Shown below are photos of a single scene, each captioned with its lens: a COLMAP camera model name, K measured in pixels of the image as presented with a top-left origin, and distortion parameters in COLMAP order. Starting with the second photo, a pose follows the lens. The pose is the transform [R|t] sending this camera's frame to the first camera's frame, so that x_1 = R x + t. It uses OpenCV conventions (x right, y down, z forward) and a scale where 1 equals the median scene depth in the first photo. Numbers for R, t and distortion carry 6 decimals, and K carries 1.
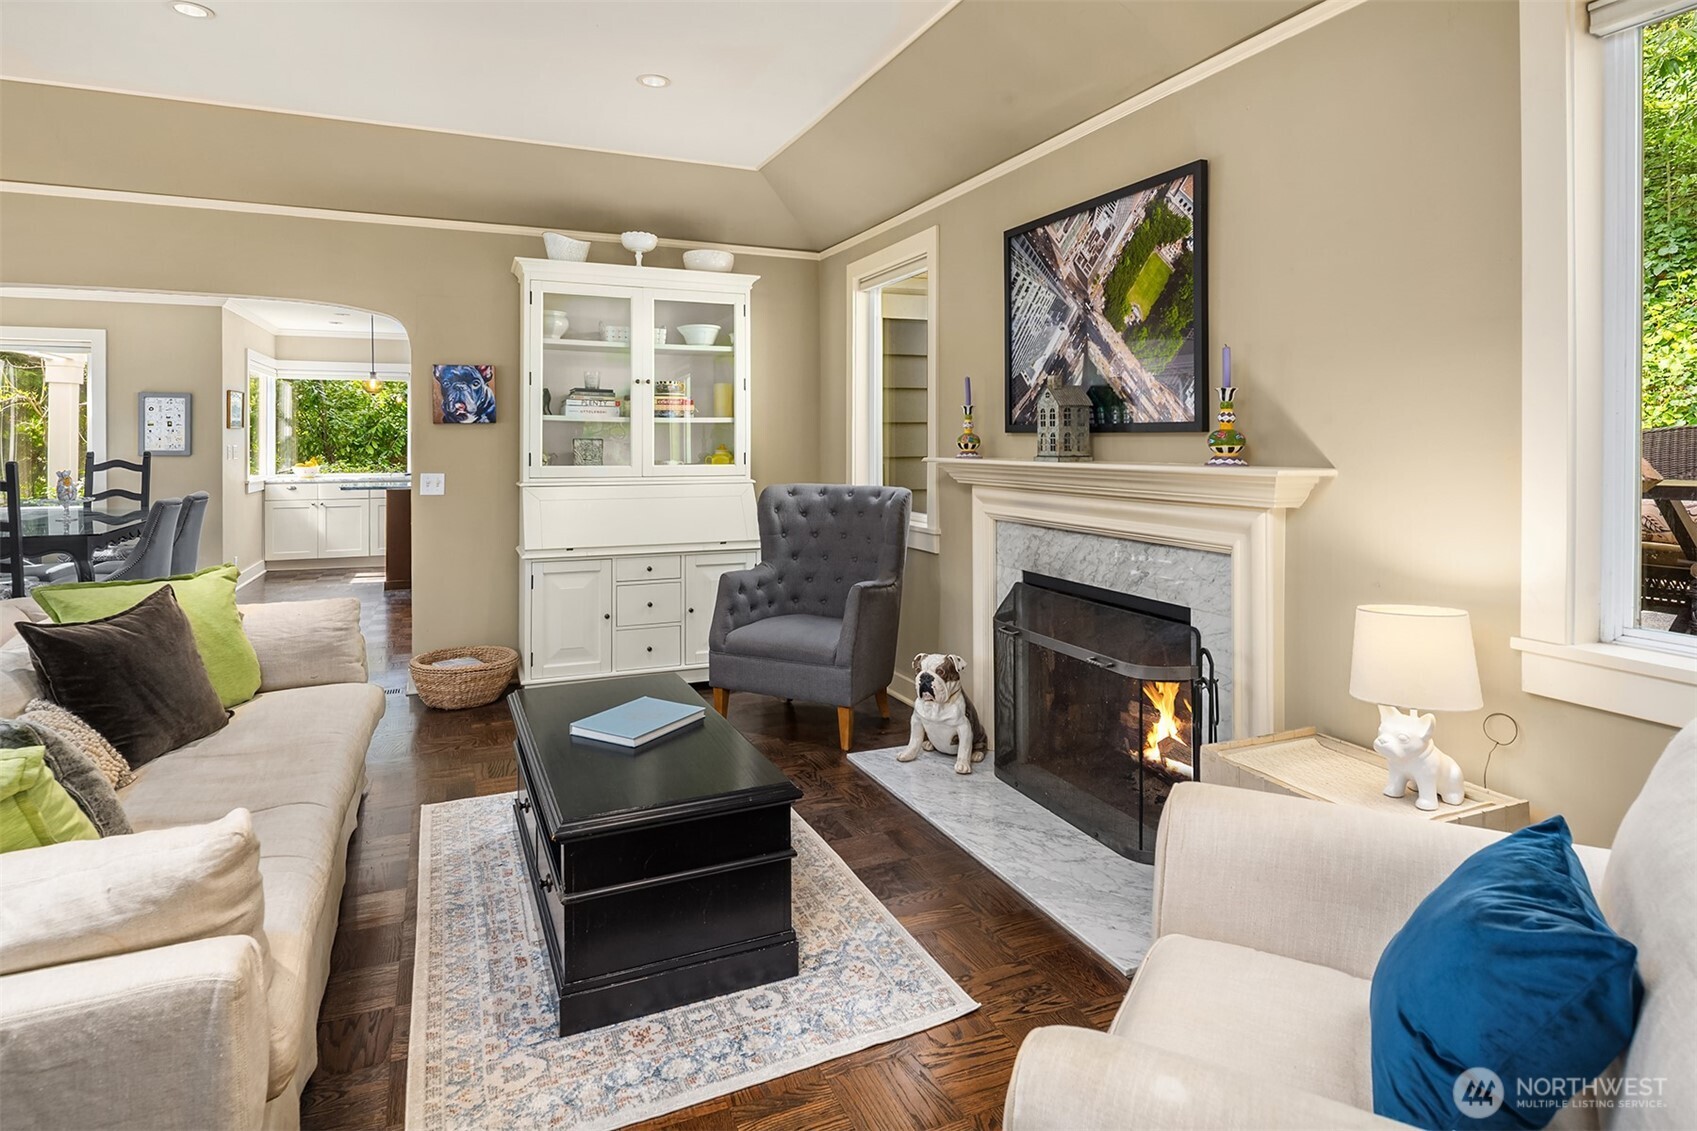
lens RADIAL K [[930.8, 0, 856.8], [0, 930.8, 419.5], [0, 0, 1]] dist [-0.022931, 0.001746]
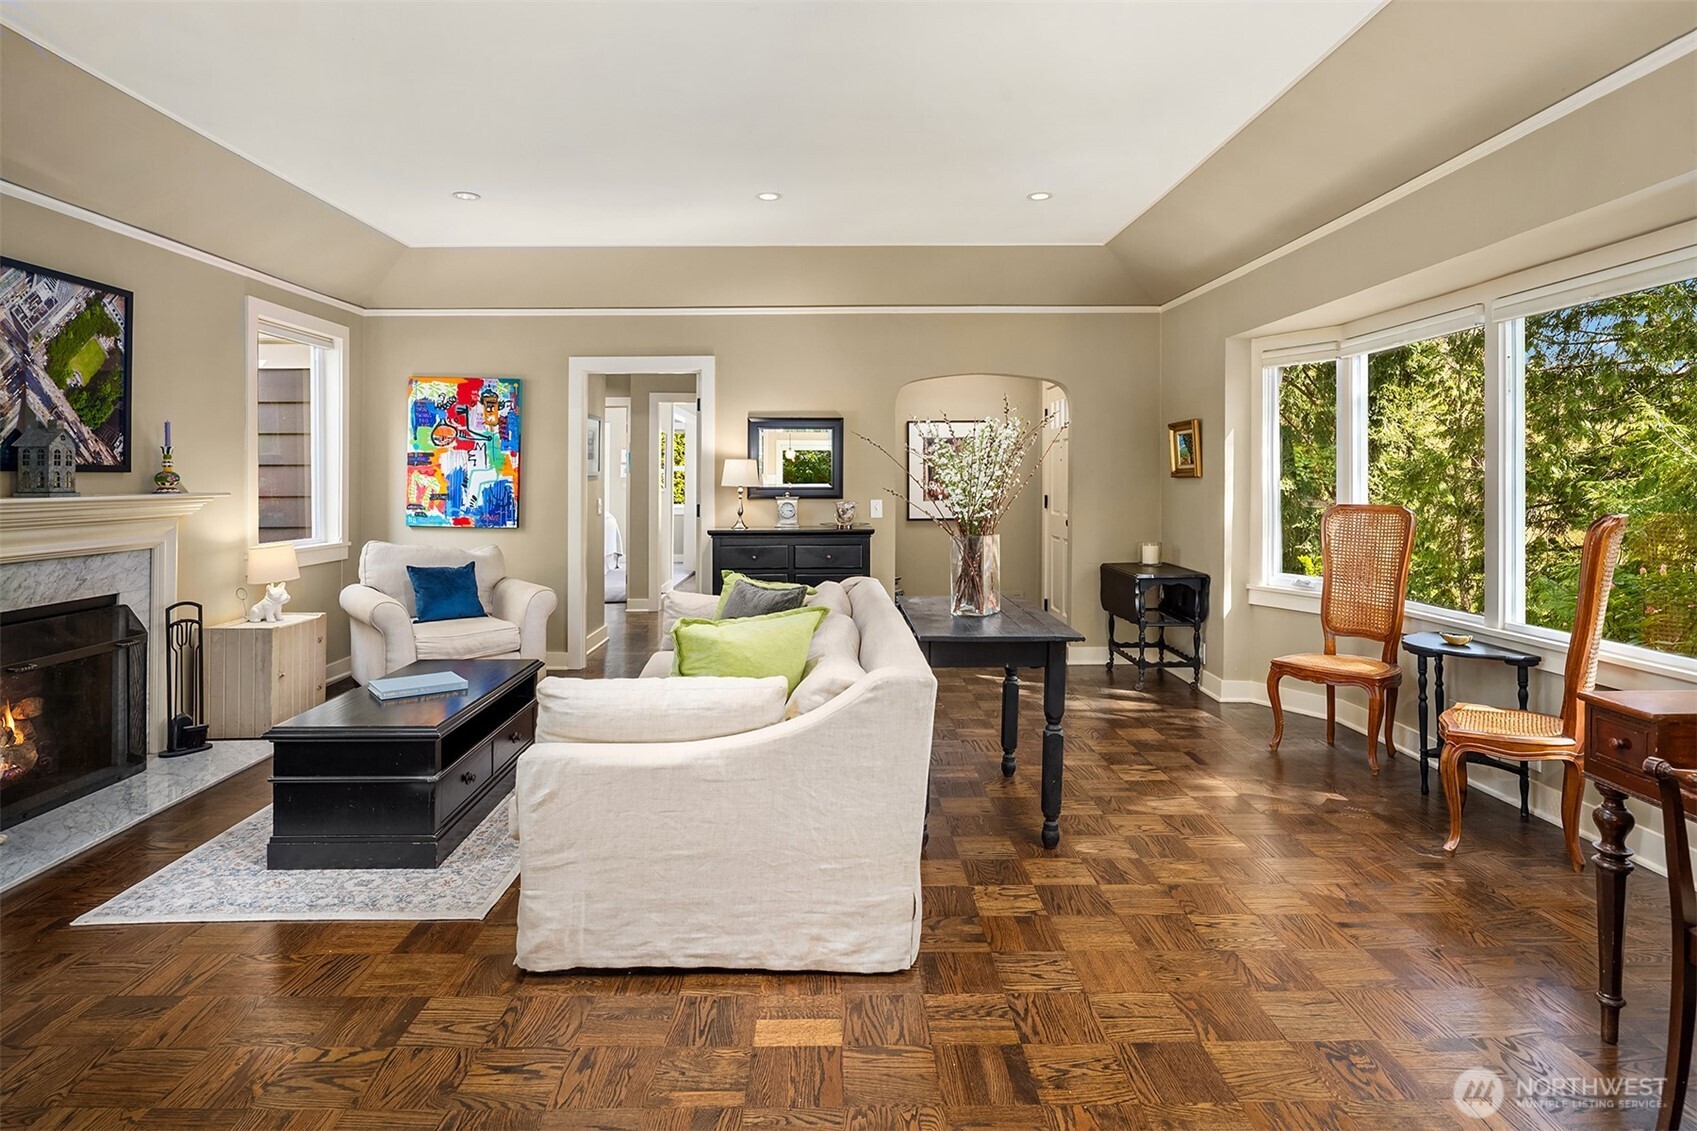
lens RADIAL K [[930.8, 0, 844.1], [0, 930.8, 466.7], [0, 0, 1]] dist [-0.022931, 0.001746]
pose [[-0.920318, 0.013523, 0.390937, -1.075920], [0.001265, 0.999500, -0.031597, 0.044259], [-0.391169, -0.028585, -0.919875, 1.616245]]
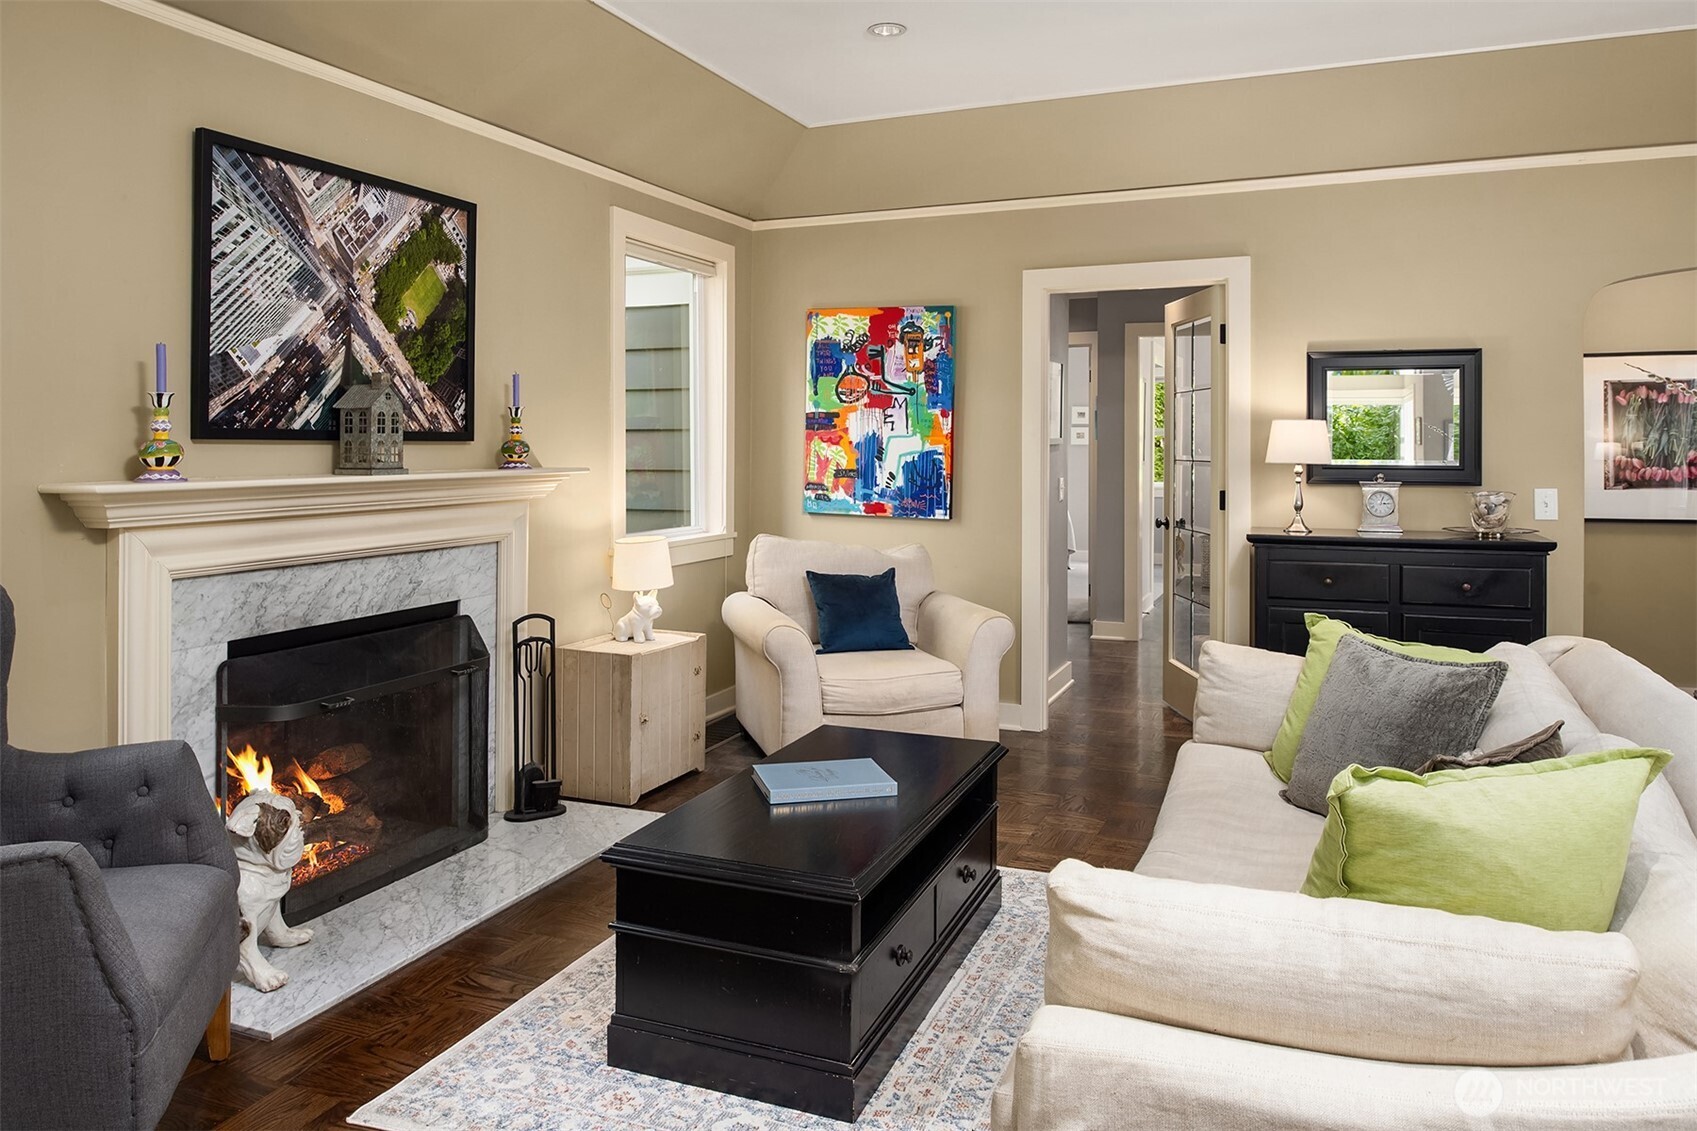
lens RADIAL K [[1177.4, 0, 830.4], [0, 1177.4, 423.7], [0, 0, 1]] dist [-0.034272, -0.005232]
pose [[-0.682035, 0.017874, 0.731101, -0.832361], [-0.009939, 0.999382, -0.033705, 0.030390], [-0.731252, -0.030254, -0.681437, 1.403190]]
